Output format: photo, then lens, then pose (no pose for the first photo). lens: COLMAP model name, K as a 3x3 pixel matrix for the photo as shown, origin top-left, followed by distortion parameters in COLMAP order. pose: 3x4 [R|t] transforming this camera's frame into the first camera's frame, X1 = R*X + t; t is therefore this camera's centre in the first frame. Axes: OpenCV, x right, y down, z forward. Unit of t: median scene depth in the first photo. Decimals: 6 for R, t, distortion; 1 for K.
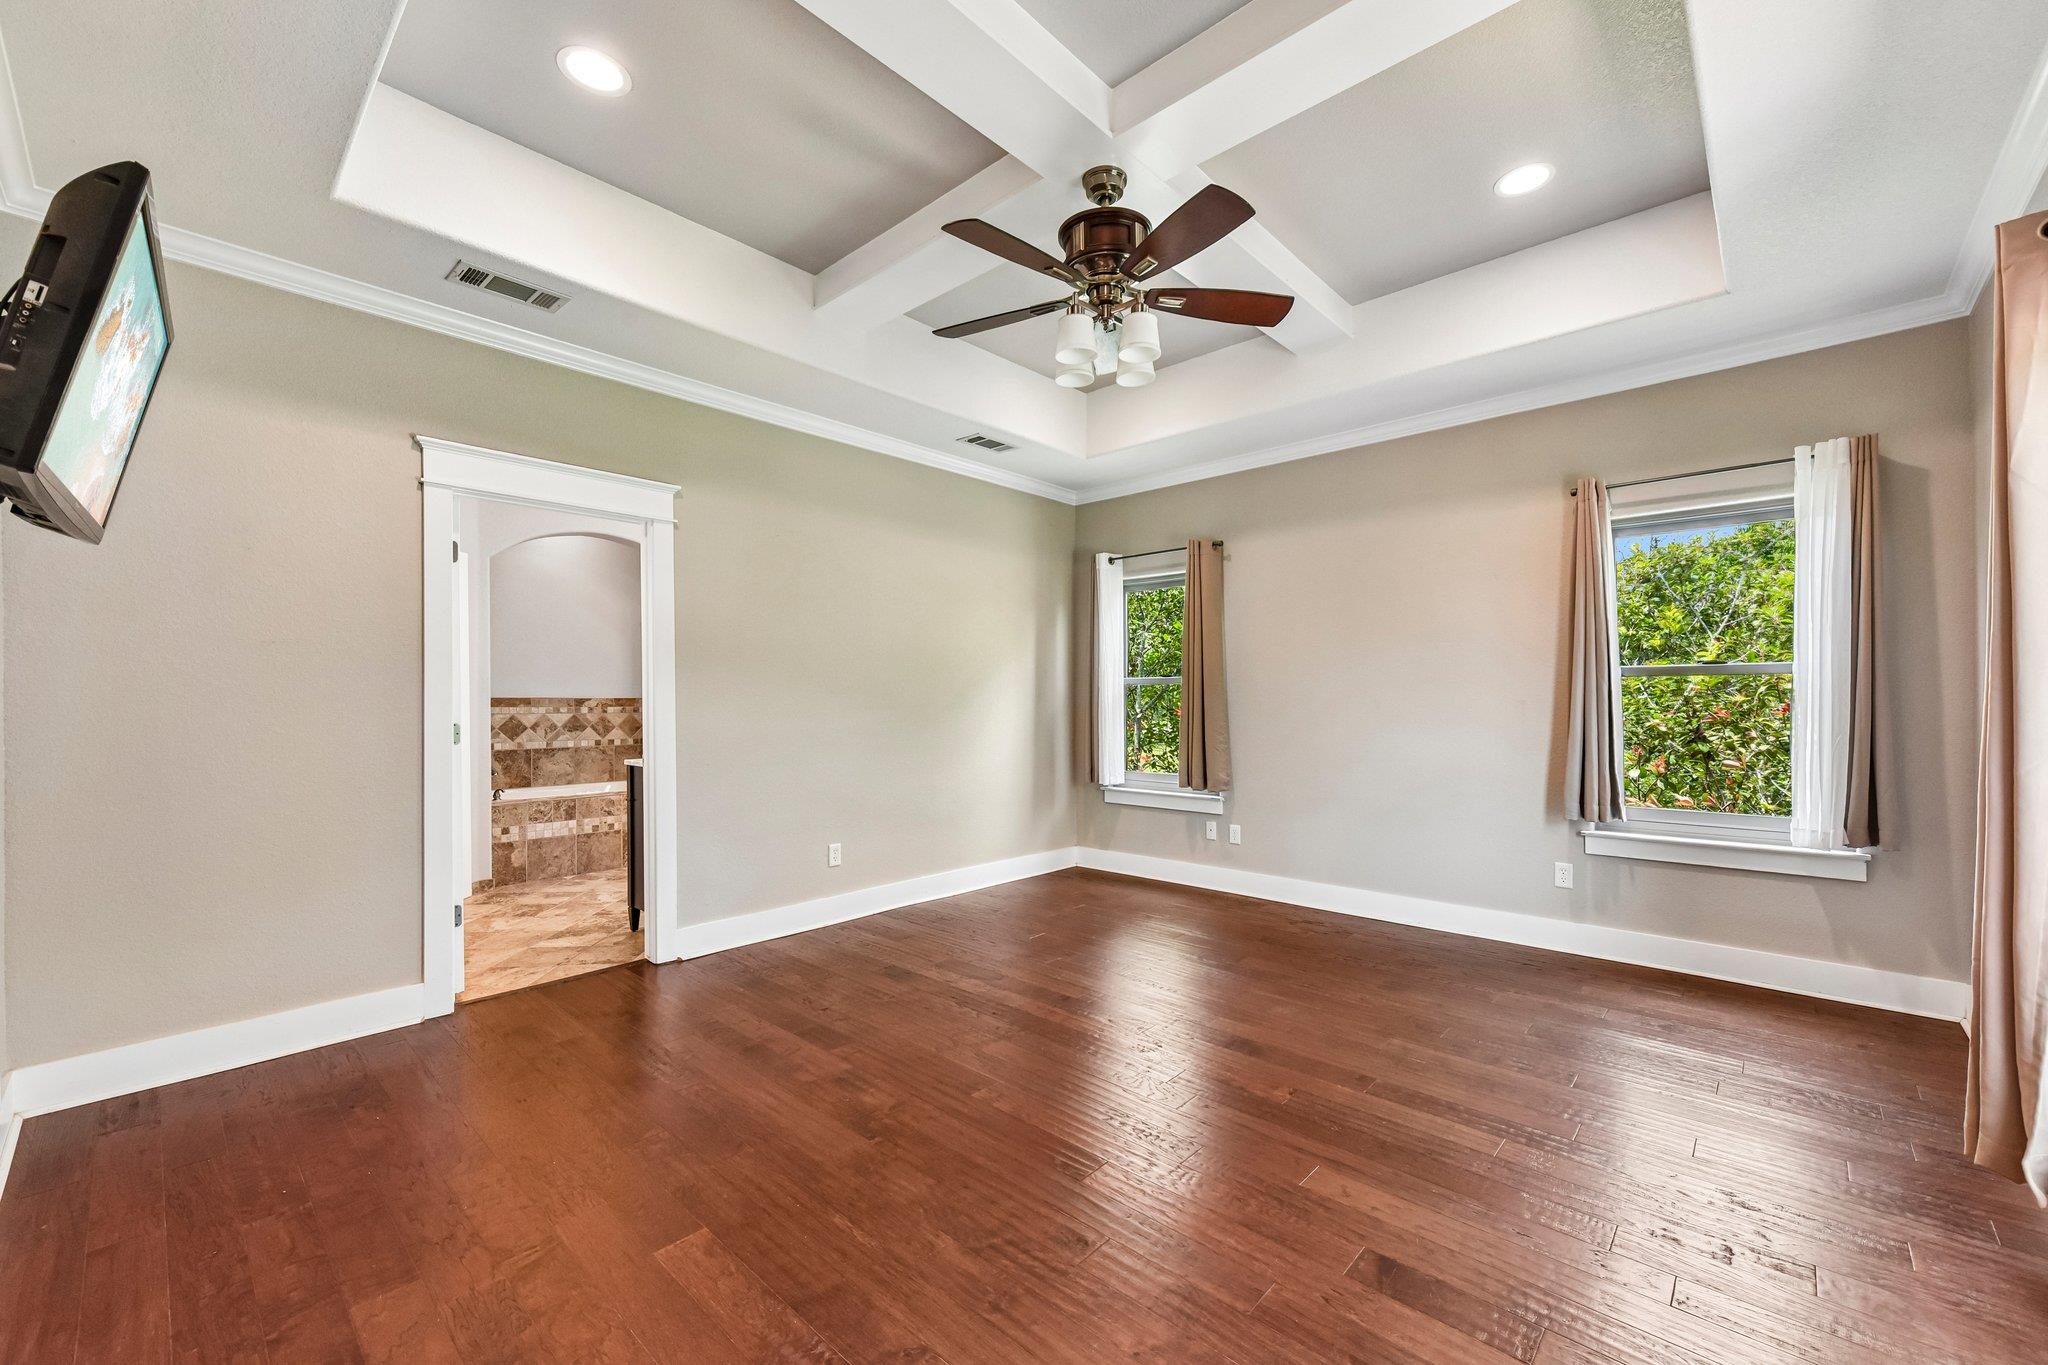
lens RADIAL K [[805.1, 0, 1038.3], [0, 805.1, 710.9], [0, 0, 1]] dist [0.001970, -0.000098]
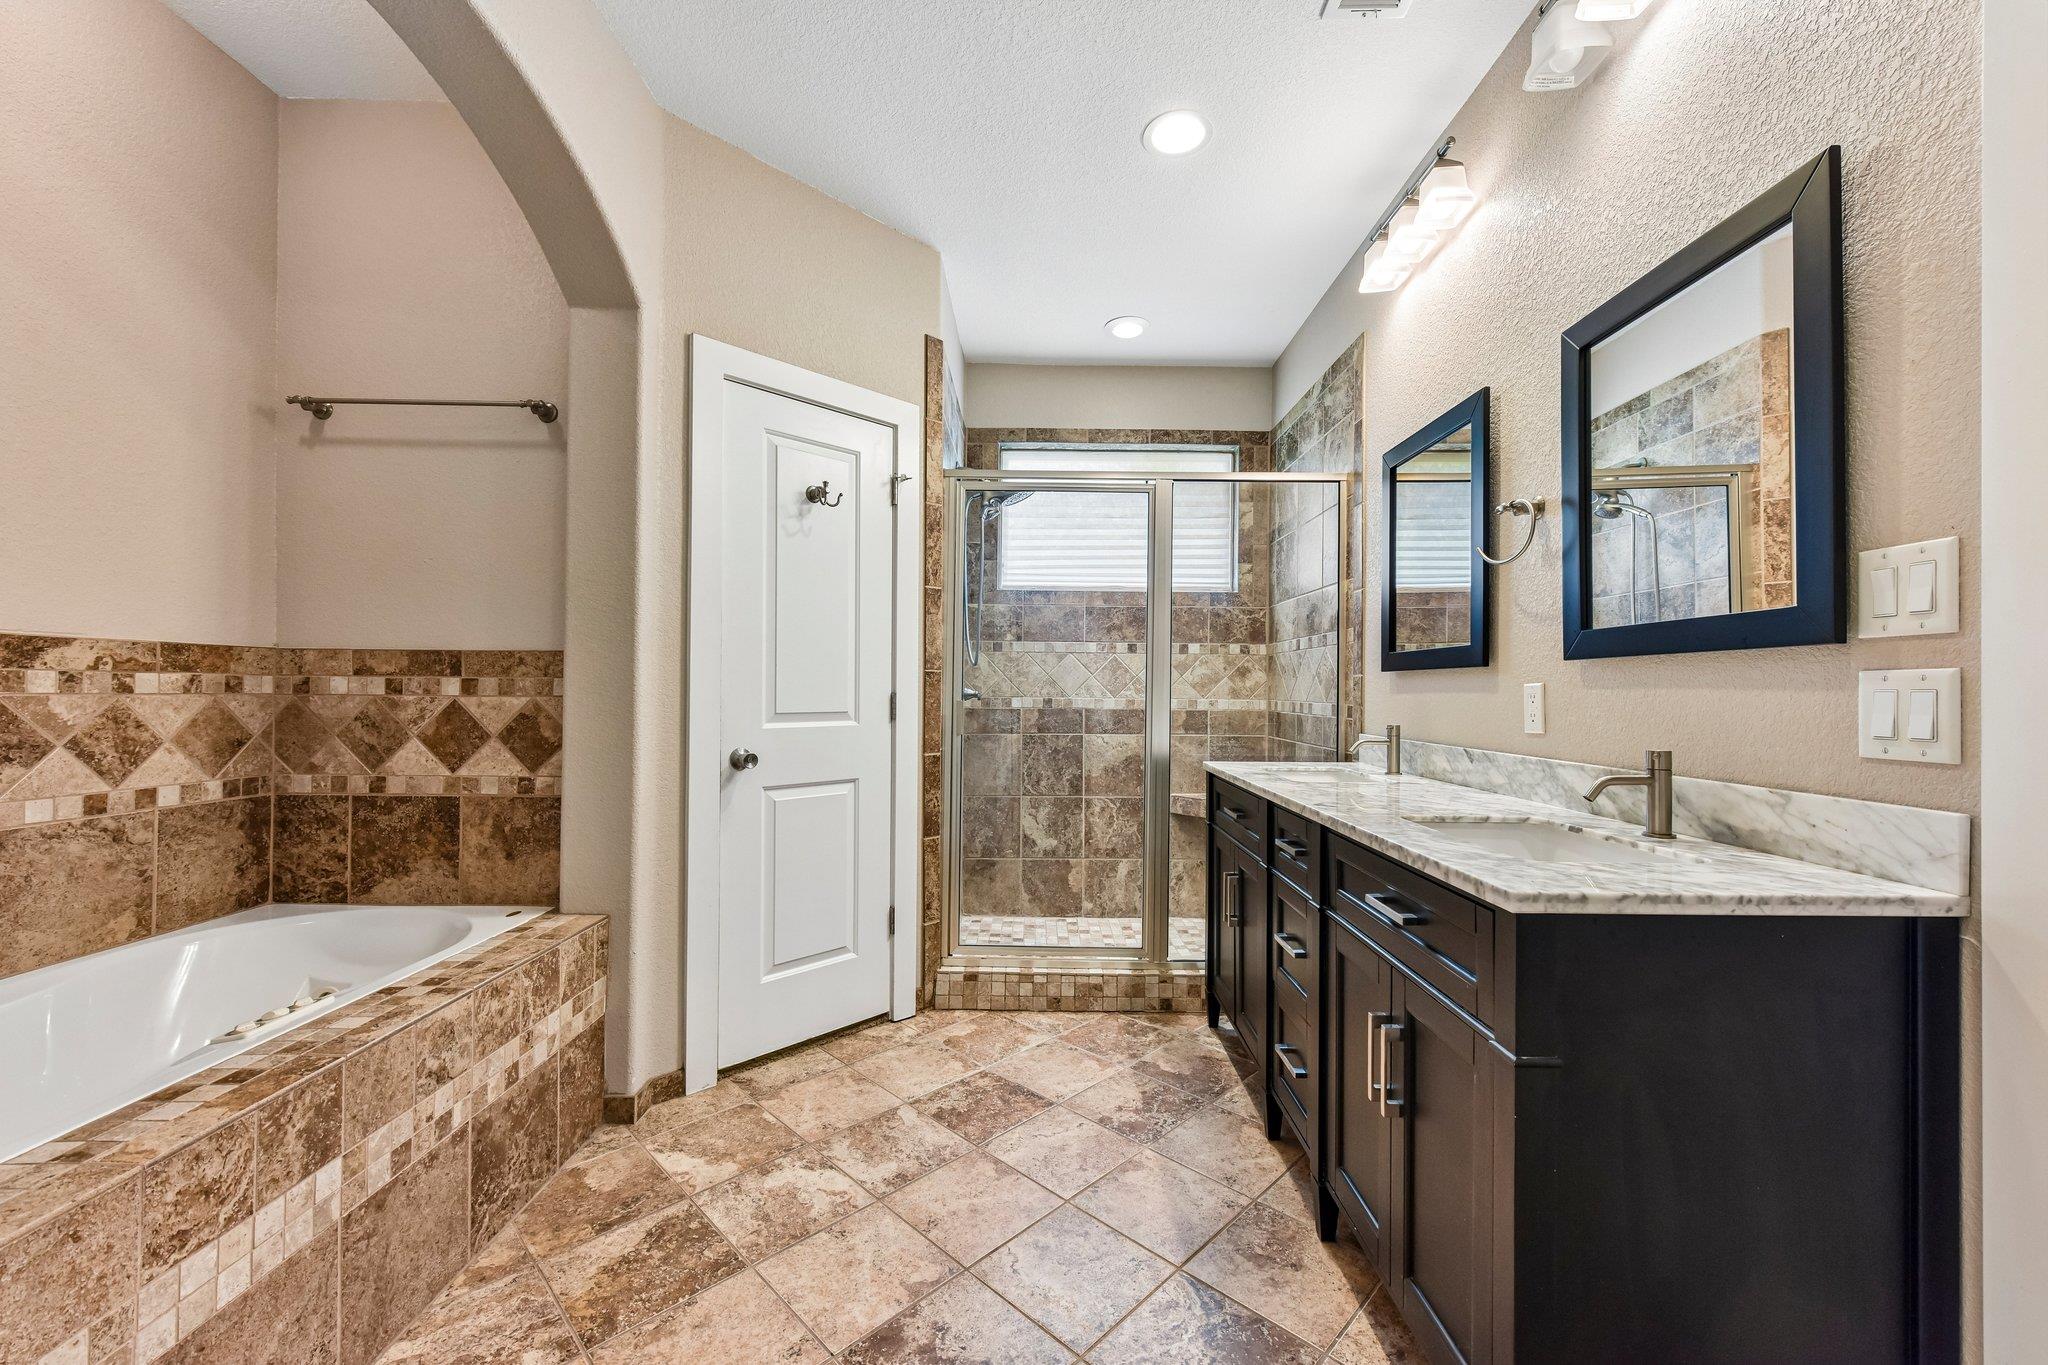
lens RADIAL K [[807.7, 0, 1023.6], [0, 807.7, 687.2], [0, 0, 1]] dist [0.002997, -0.000576]
pose [[0.743984, 0.011894, 0.668091, -0.524901], [-0.001131, 0.999863, -0.016541, 0.004810], [-0.668196, 0.011551, 0.743896, 0.625530]]
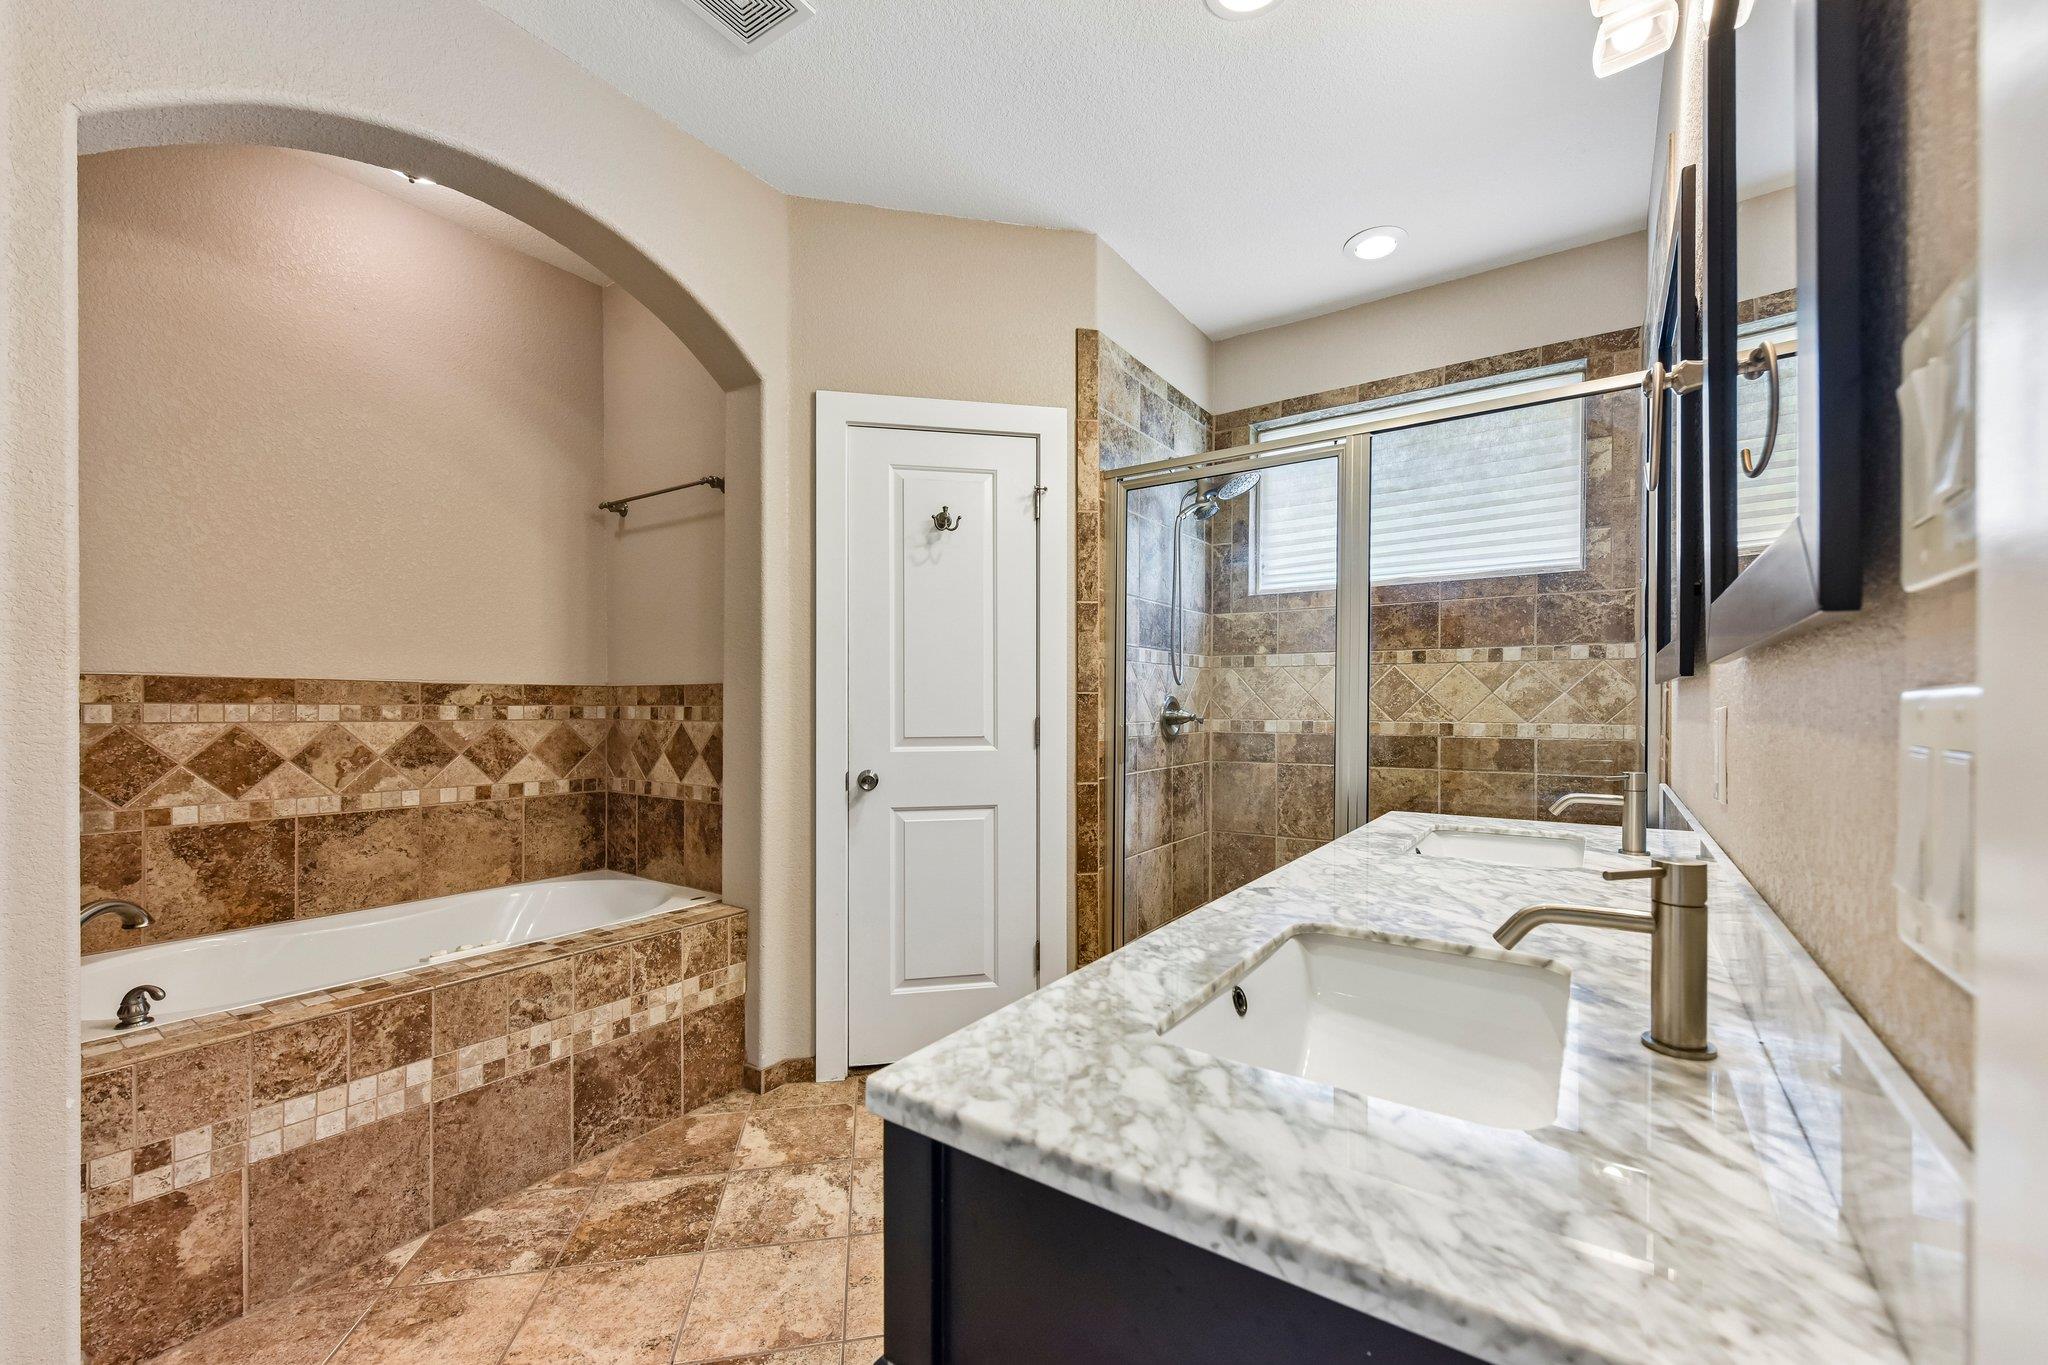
lens RADIAL K [[811.5, 0, 1028.6], [0, 811.5, 711.7], [0, 0, 1]] dist [0.008017, -0.003039]
pose [[0.991614, 0.002483, 0.129212, -0.343074], [-0.001714, 0.999980, -0.006066, 0.000425], [-0.129225, 0.005794, 0.991598, 0.583985]]
